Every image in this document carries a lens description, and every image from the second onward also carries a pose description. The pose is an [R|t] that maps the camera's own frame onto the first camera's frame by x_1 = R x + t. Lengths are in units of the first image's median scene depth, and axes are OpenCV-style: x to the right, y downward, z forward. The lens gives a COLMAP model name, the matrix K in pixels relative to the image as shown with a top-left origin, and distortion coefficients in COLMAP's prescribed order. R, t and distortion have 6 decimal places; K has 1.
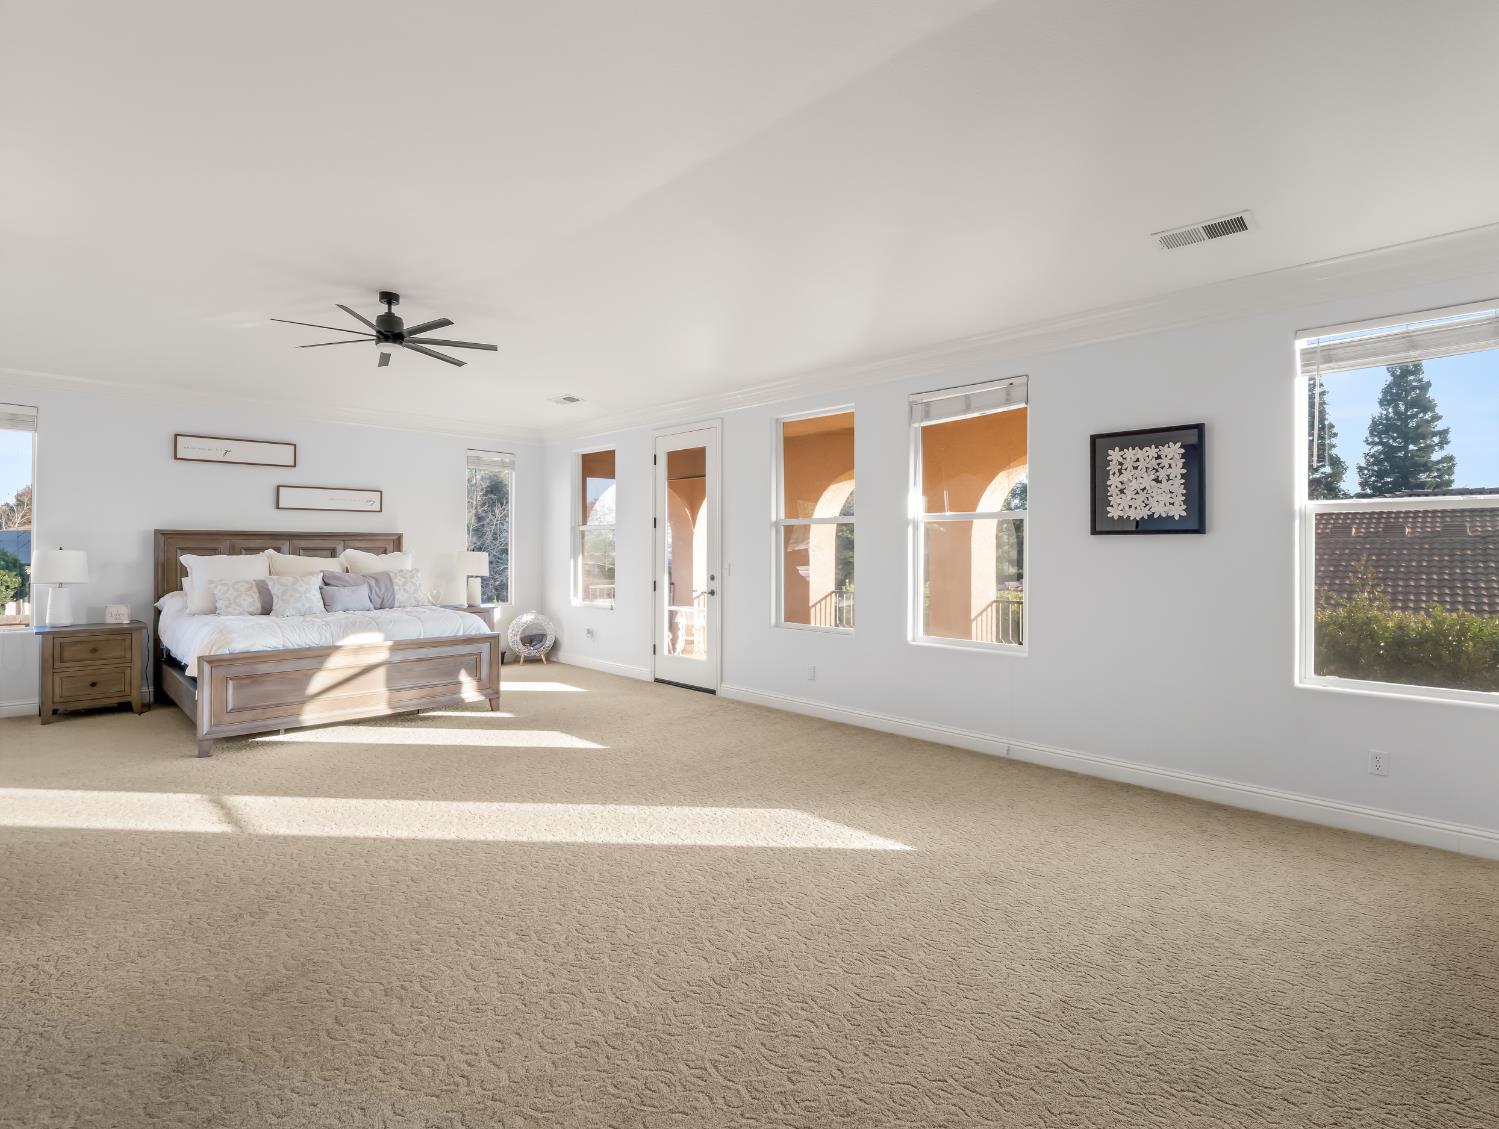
lens RADIAL K [[732.7, 0, 750.1], [0, 732.7, 558.4], [0, 0, 1]] dist [-0.016904, -0.002739]
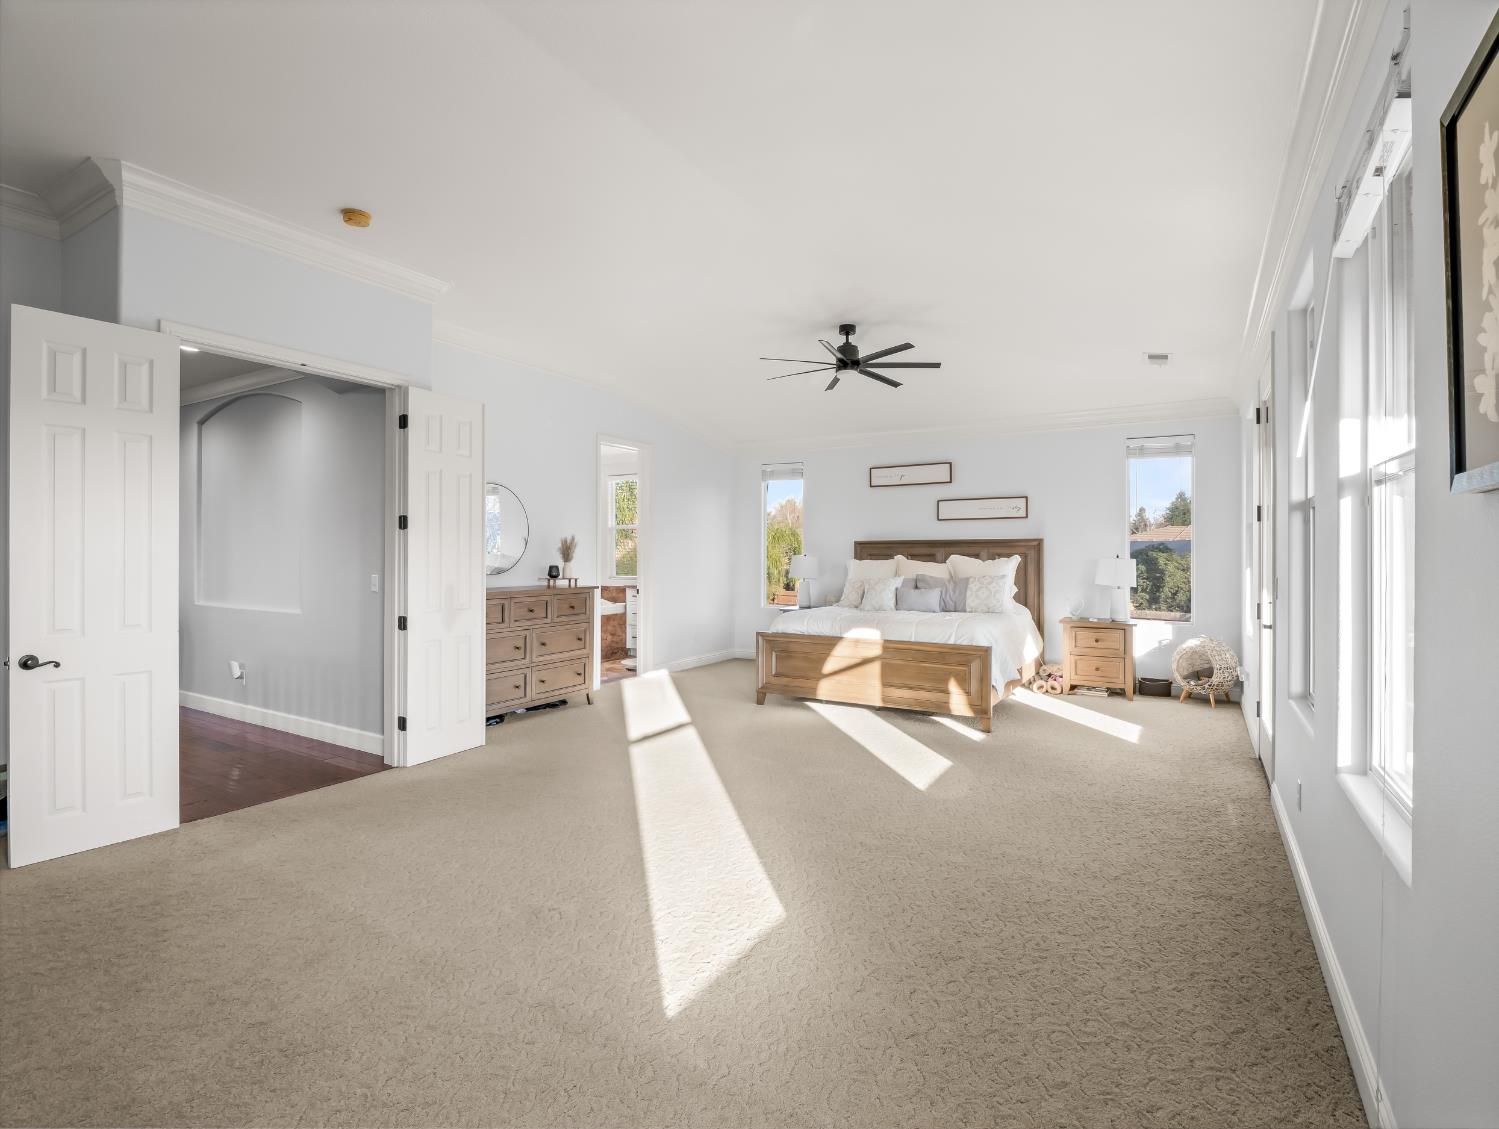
lens RADIAL K [[732.7, 0, 748.3], [0, 732.7, 555.7], [0, 0, 1]] dist [-0.016904, -0.002739]
pose [[0.230187, -0.001092, -0.973146, 0.523606], [-0.011352, 0.999928, -0.003807, -0.004960], [0.973080, 0.011923, 0.230158, 0.552101]]
